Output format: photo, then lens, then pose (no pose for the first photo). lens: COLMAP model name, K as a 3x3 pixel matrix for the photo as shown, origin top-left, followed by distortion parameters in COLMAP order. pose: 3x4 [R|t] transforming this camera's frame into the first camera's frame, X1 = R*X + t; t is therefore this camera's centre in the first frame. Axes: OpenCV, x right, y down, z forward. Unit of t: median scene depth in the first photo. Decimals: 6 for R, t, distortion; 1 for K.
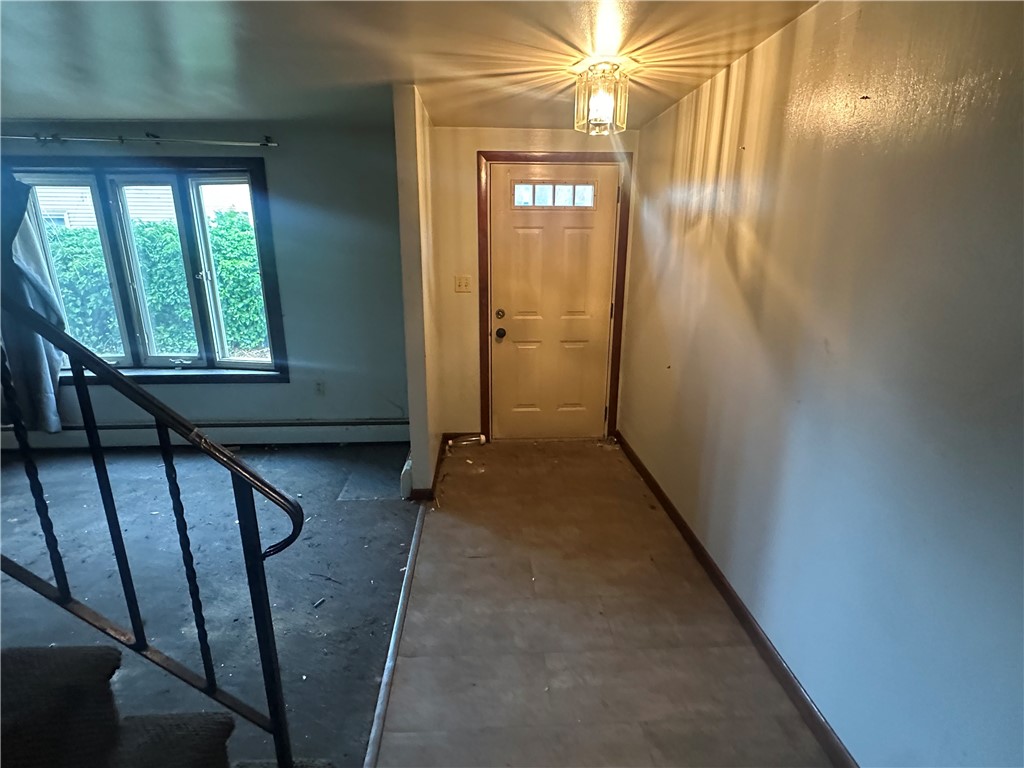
lens RADIAL K [[511.2, 0, 512.3], [0, 511.2, 381.4], [0, 0, 1]] dist [-0.000751, 0.003256]
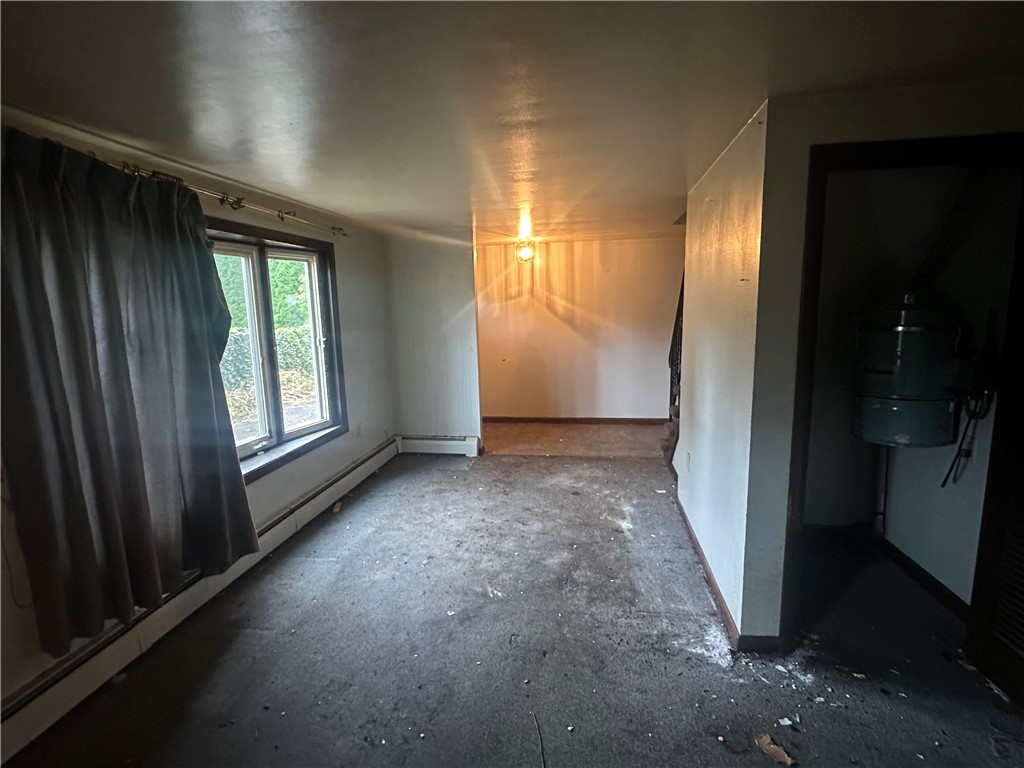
lens RADIAL K [[511.2, 0, 515.9], [0, 511.2, 378.0], [0, 0, 1]] dist [-0.000751, 0.003256]
pose [[0.201744, -0.145999, 0.968495, -1.469106], [0.288857, 0.953715, 0.083601, -0.099257], [-0.935875, 0.262890, 0.234579, 0.356819]]
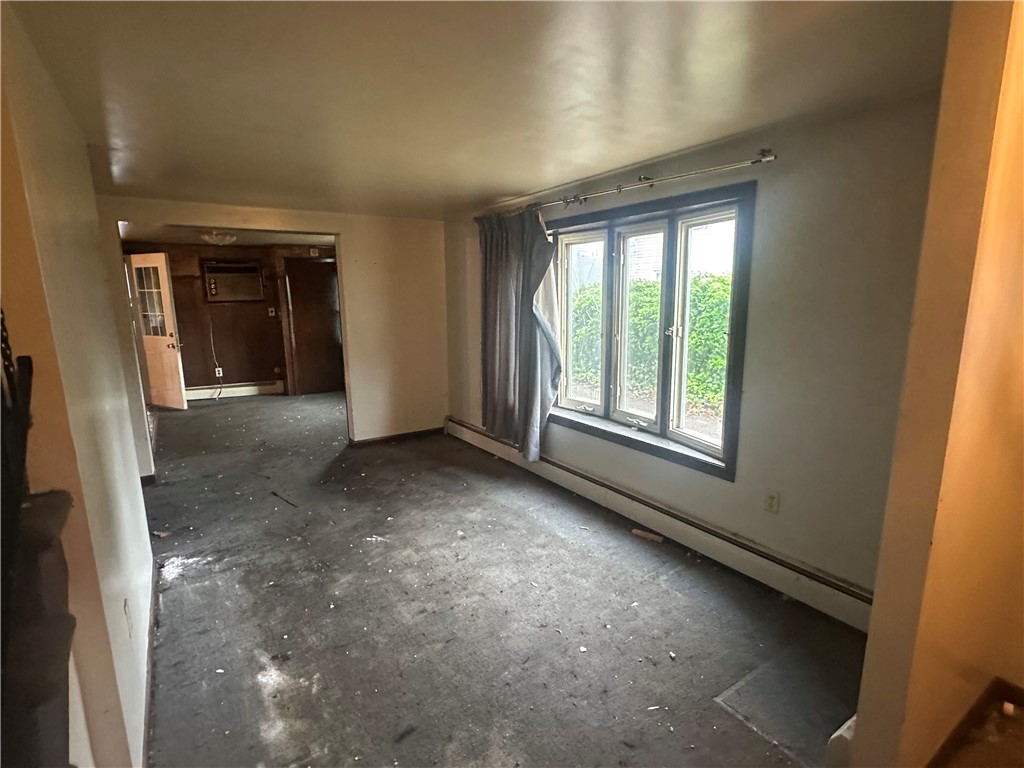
lens RADIAL K [[511.2, 0, 512.9], [0, 511.2, 388.6], [0, 0, 1]] dist [-0.000751, 0.003256]
pose [[0.506777, 0.156751, -0.847706, 0.002647], [-0.219745, 0.974336, 0.048798, -0.095612], [0.833600, 0.161549, 0.528216, 0.334654]]
